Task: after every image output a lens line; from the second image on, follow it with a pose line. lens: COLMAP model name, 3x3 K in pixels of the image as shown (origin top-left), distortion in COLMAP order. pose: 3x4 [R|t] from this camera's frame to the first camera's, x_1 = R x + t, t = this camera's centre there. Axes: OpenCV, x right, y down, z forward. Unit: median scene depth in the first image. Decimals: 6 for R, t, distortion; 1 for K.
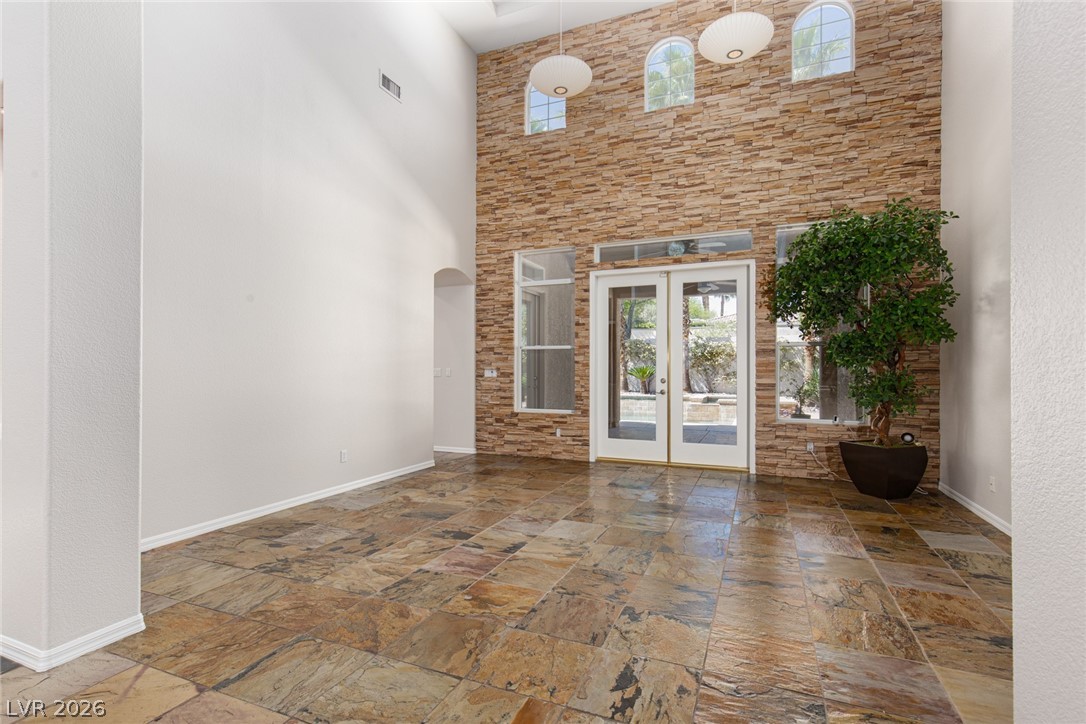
lens RADIAL K [[490.9, 0, 546.2], [0, 490.9, 367.5], [0, 0, 1]] dist [0.004819, -0.000492]
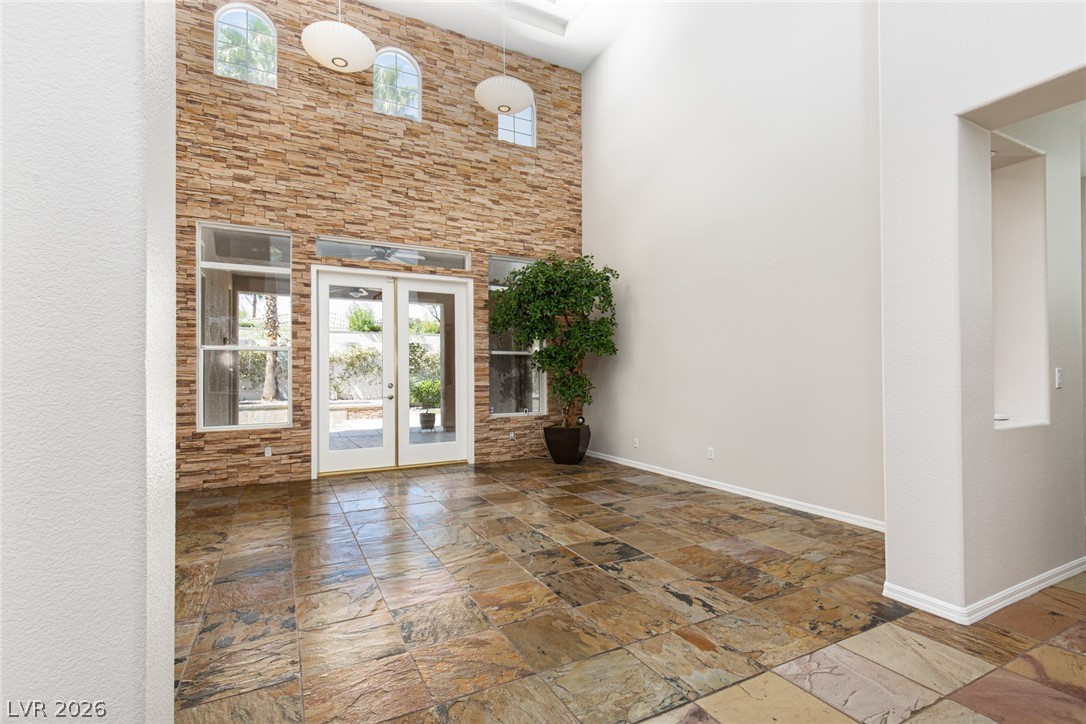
lens RADIAL K [[493.1, 0, 538.3], [0, 493.1, 368.8], [0, 0, 1]] dist [0.009351, -0.000503]
pose [[0.650767, 0.001397, 0.759276, -0.334350], [0.004647, 0.999972, -0.005823, -0.000188], [-0.759263, 0.007318, 0.650742, 0.116129]]
